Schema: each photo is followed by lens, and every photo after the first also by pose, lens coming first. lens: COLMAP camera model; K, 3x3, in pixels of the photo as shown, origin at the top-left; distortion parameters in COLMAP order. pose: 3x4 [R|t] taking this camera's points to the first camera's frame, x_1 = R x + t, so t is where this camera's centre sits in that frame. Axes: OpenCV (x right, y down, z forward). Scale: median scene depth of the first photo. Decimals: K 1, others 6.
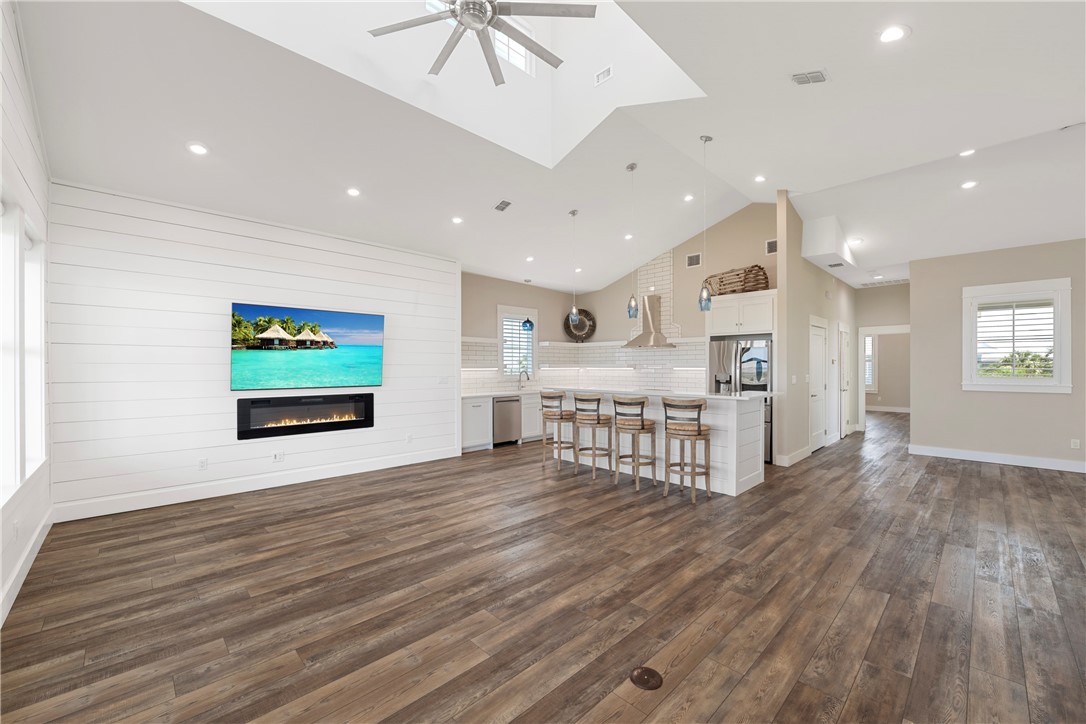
lens RADIAL K [[431.6, 0, 543.5], [0, 431.6, 365.9], [0, 0, 1]] dist [-0.003091, -0.000411]
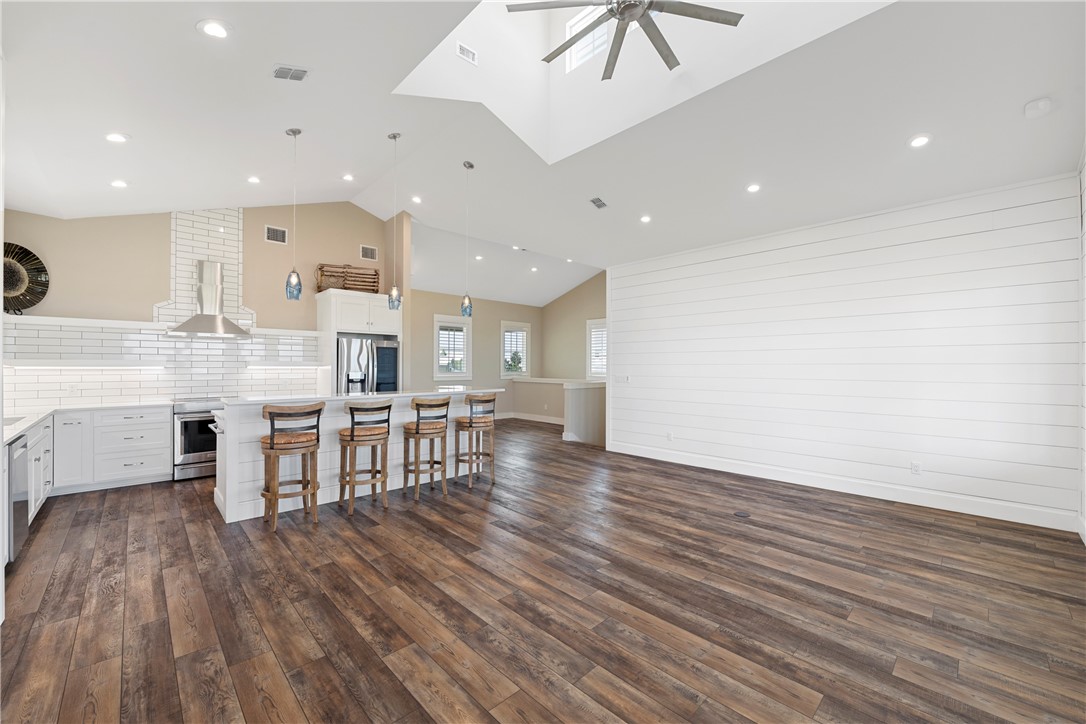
lens RADIAL K [[431.6, 0, 543.5], [0, 431.6, 365.9], [0, 0, 1]] dist [-0.003091, -0.000411]
pose [[-0.000582, -0.000541, 1.000000, -0.765545], [-0.004388, 0.999990, 0.000539, 0.001017], [-0.999990, -0.004387, -0.000585, 0.809184]]
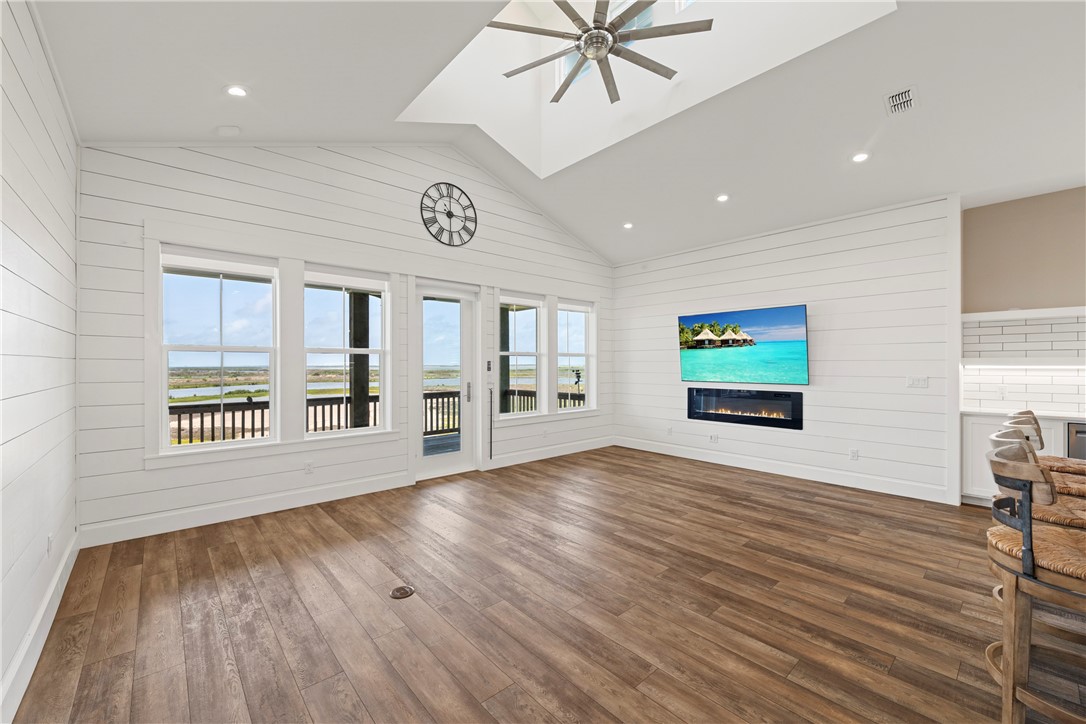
lens RADIAL K [[432.6, 0, 543.8], [0, 432.6, 357.5], [0, 0, 1]] dist [-0.002184, -0.000128]
pose [[-0.038640, -0.013318, -0.999164, 0.649533], [0.001180, 0.999910, -0.013373, 0.002431], [0.999253, -0.001696, -0.038620, 0.614390]]
